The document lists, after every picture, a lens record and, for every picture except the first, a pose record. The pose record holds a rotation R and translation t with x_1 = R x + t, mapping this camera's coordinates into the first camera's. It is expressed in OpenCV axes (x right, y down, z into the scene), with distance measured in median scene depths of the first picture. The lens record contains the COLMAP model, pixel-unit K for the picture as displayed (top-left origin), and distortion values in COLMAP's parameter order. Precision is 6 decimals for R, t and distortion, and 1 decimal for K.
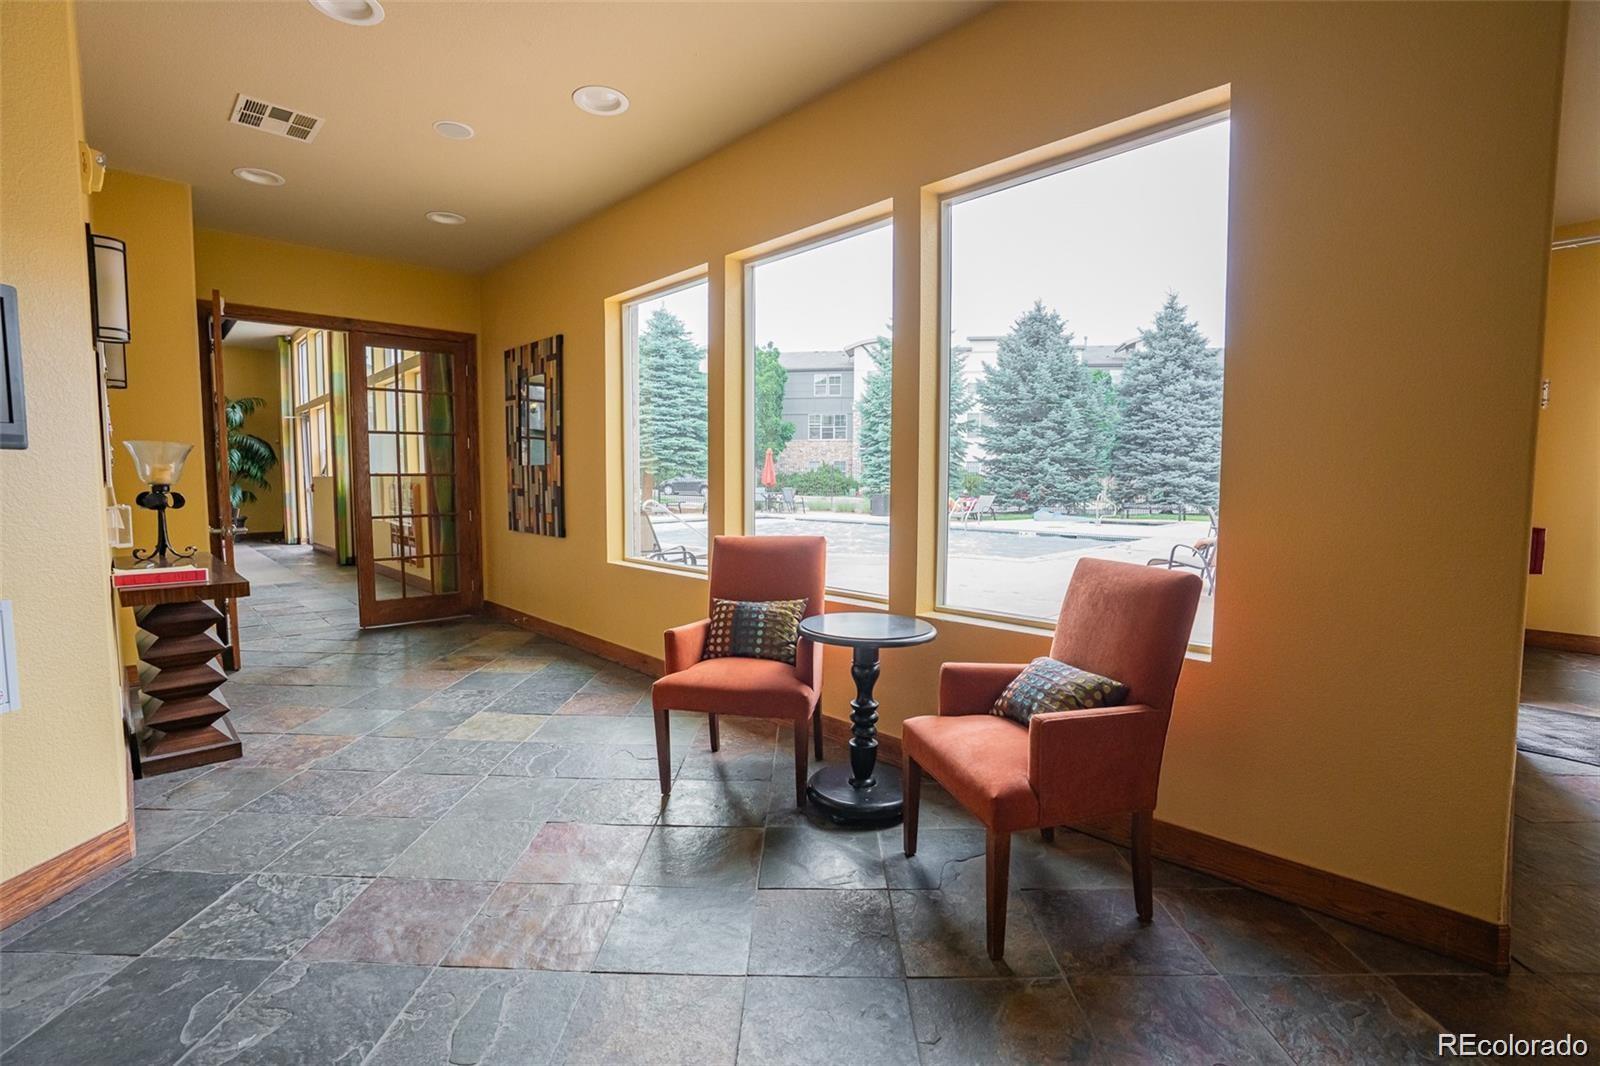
lens RADIAL K [[711.2, 0, 799.0], [0, 711.2, 532.8], [0, 0, 1]] dist [-0.025792, 0.005237]
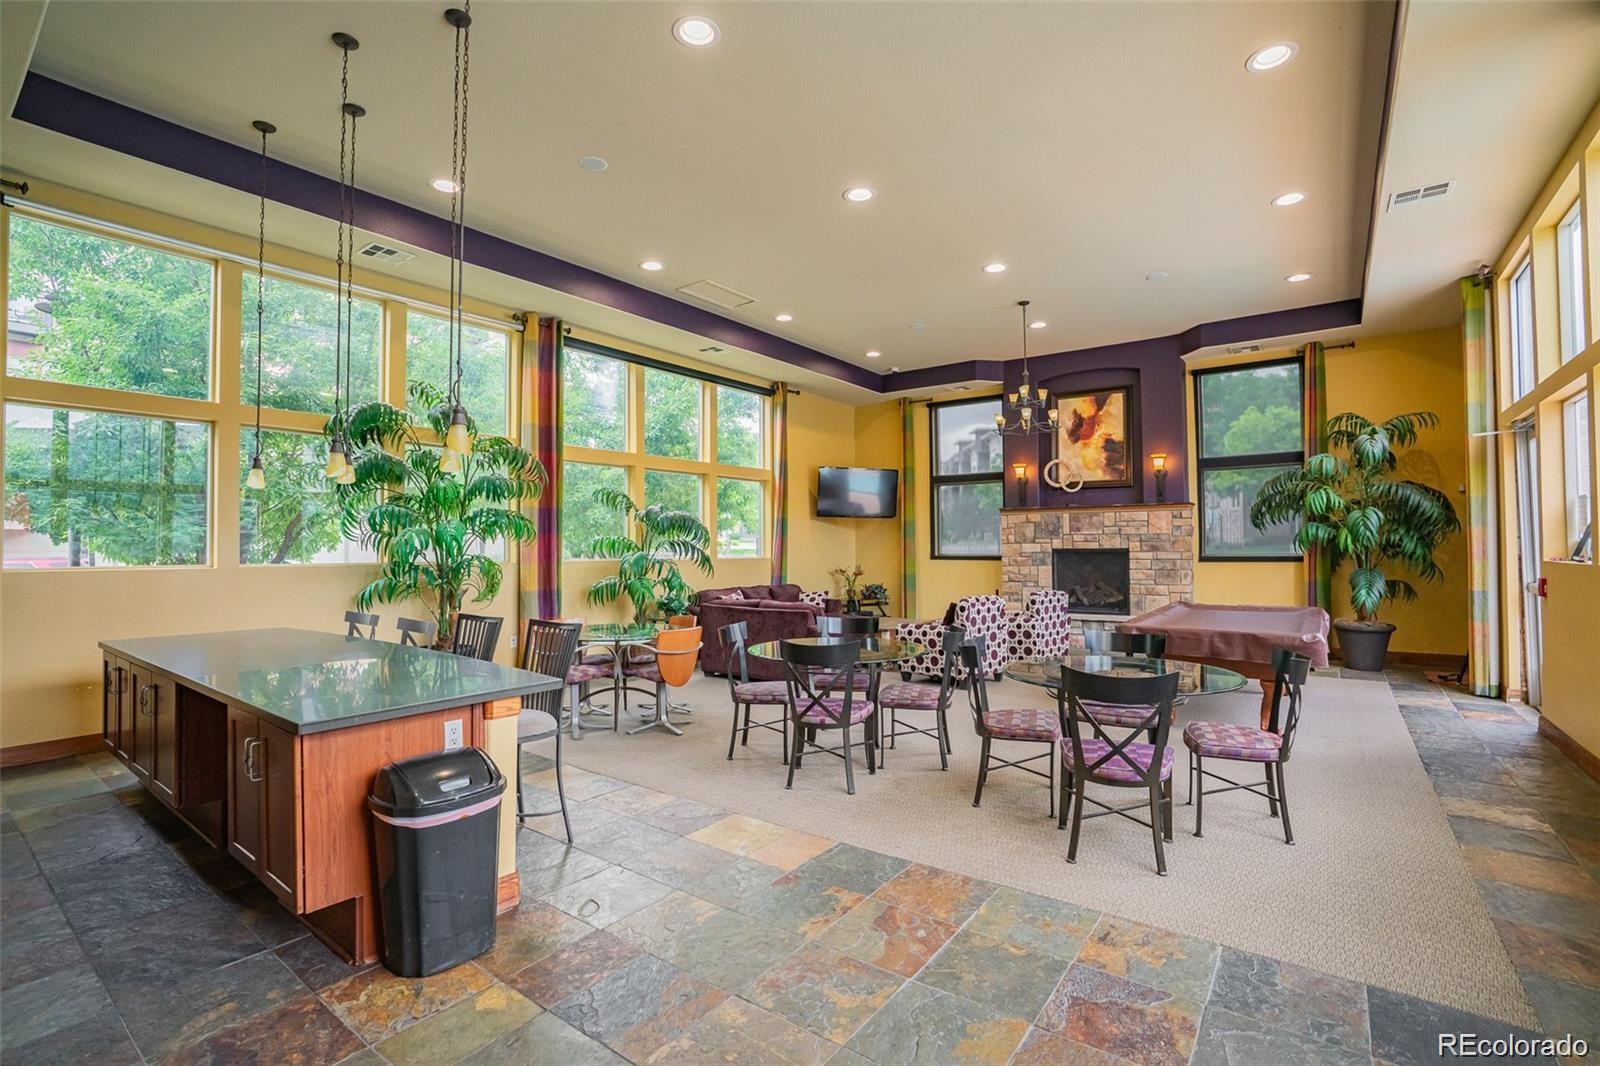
lens RADIAL K [[711.2, 0, 786.4], [0, 711.2, 527.9], [0, 0, 1]] dist [-0.025792, 0.005237]
pose [[0.152995, -0.031696, -0.987719, -0.321783], [-0.072517, 0.996431, -0.043208, -0.043773], [0.985563, 0.078237, 0.150150, 0.450292]]
